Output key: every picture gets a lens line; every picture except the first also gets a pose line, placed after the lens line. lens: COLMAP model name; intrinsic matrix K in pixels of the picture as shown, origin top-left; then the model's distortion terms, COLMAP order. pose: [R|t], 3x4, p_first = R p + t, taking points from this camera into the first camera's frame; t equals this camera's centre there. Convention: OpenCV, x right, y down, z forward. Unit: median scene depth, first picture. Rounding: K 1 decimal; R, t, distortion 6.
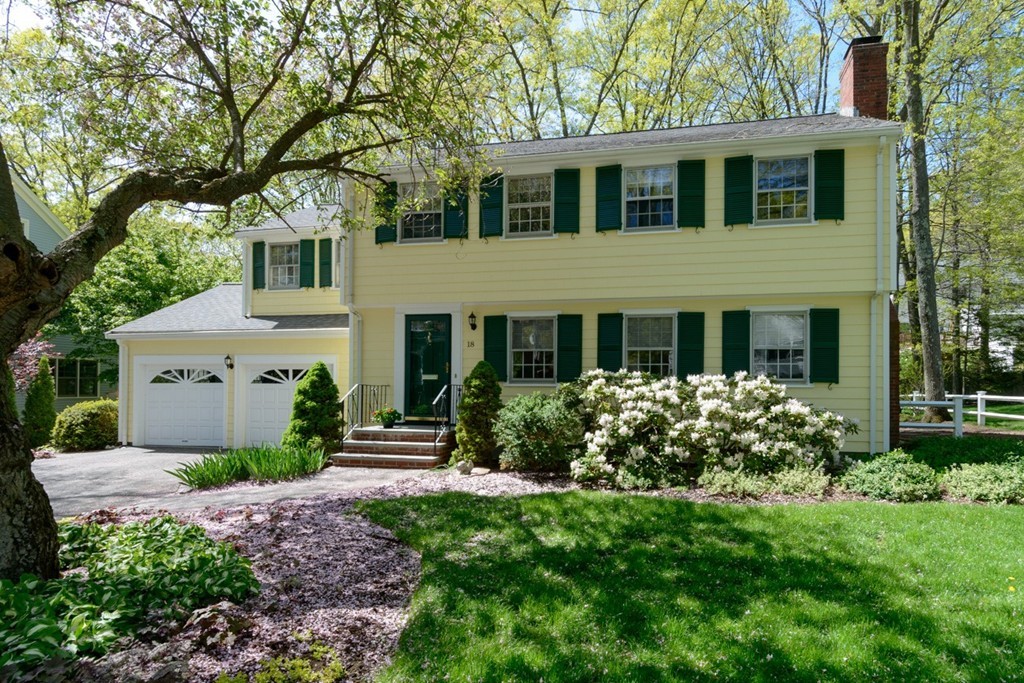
lens RADIAL K [[642.0, 0, 513.4], [0, 642.0, 309.8], [0, 0, 1]] dist [-0.003413, -0.001133]
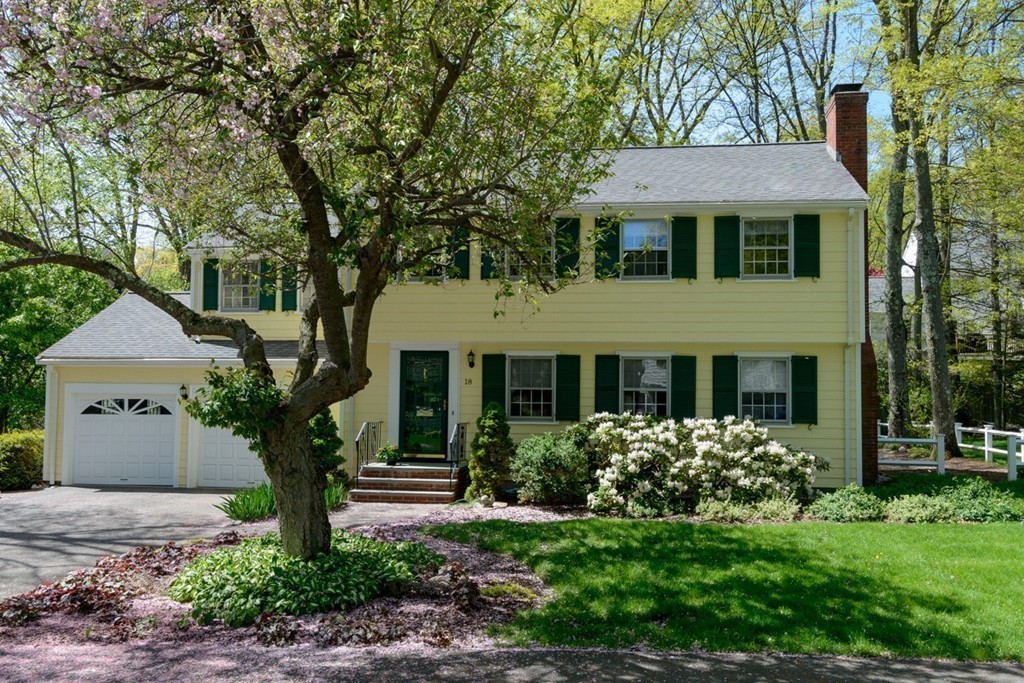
lens RADIAL K [[851.0, 0, 482.8], [0, 851.0, 262.2], [0, 0, 1]] dist [0.002768, -0.002972]
pose [[0.998248, 0.014284, 0.057411, -0.184812], [-0.011332, 0.998614, -0.051406, -0.098960], [-0.058066, 0.050666, 0.997026, -0.527225]]
